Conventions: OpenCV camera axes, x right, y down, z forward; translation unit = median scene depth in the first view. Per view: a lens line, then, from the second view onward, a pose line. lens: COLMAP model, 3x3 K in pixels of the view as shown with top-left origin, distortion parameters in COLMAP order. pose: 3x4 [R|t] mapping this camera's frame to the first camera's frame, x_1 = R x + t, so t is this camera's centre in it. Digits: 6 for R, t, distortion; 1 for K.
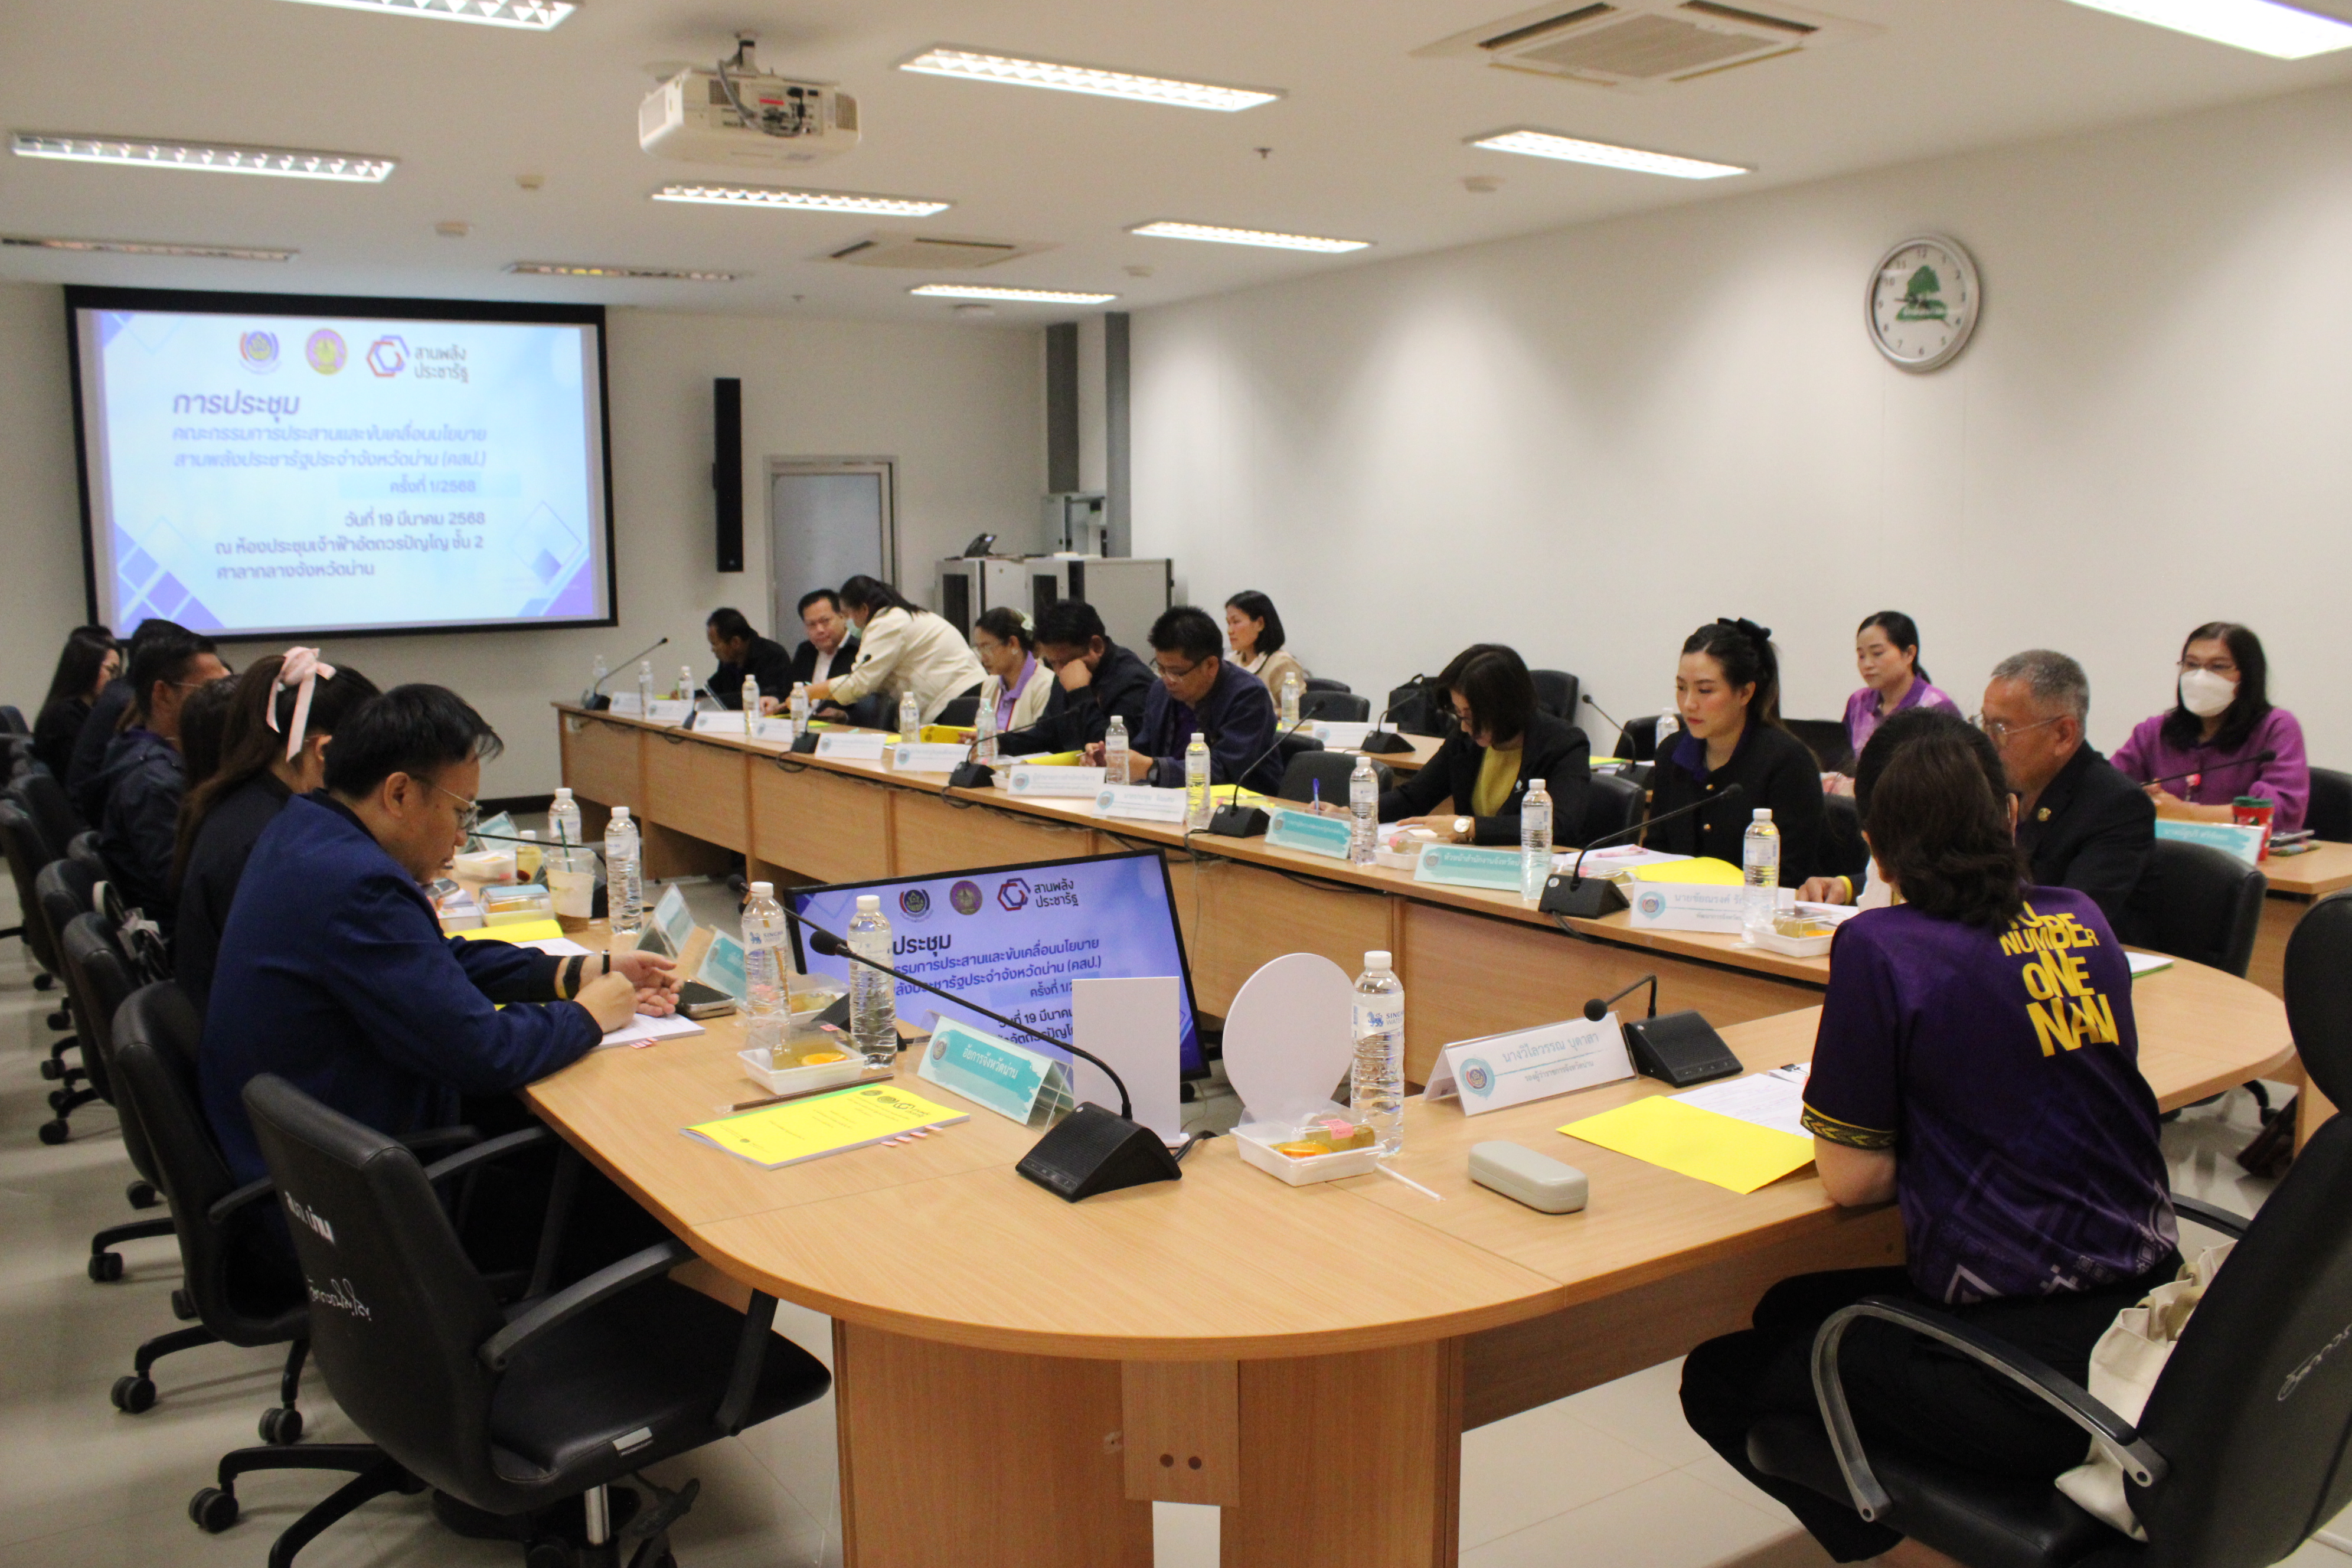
lens RADIAL K [[1984.1, 0, 1176.0], [0, 1984.1, 784.0], [0, 0, 1]] dist [-0.186545, 0.205593]
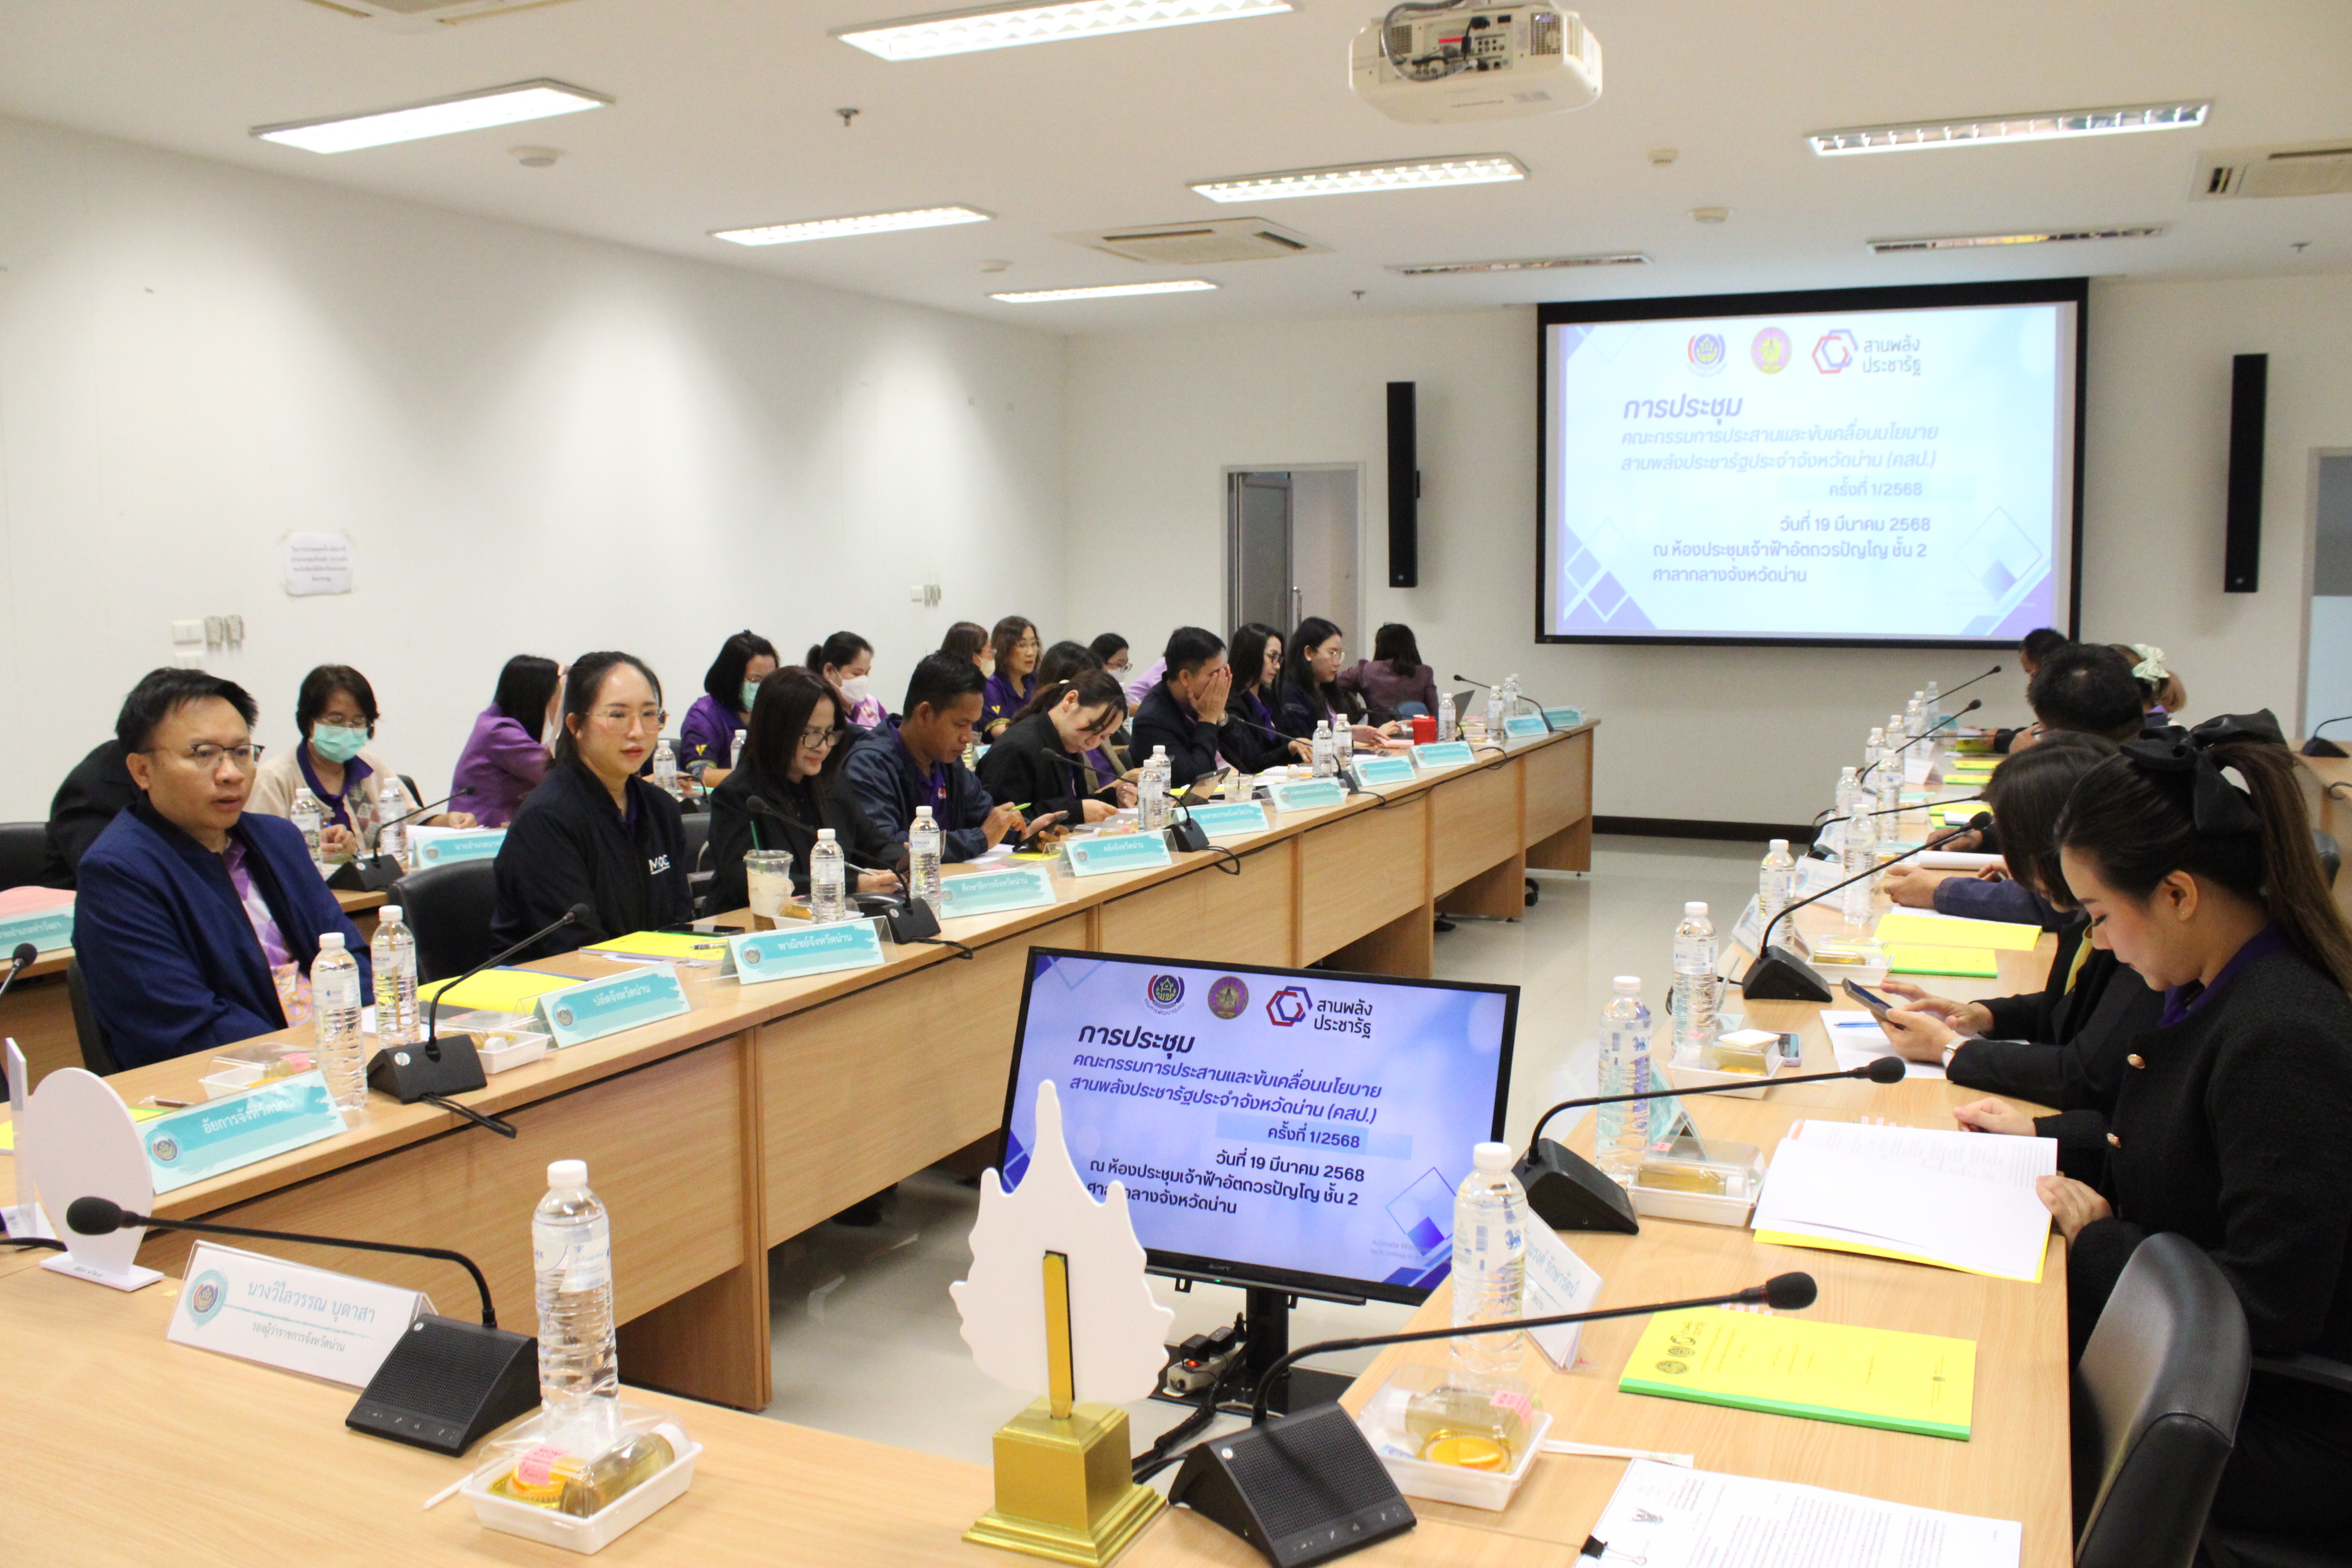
lens RADIAL K [[1984.1, 0, 1176.0], [0, 1984.1, 784.0], [0, 0, 1]] dist [-0.186545, 0.205593]
pose [[0.534372, 0.102651, -0.838993, 0.239645], [-0.103518, 0.993074, 0.055570, -0.031394], [0.838886, 0.057156, 0.541297, 0.230524]]
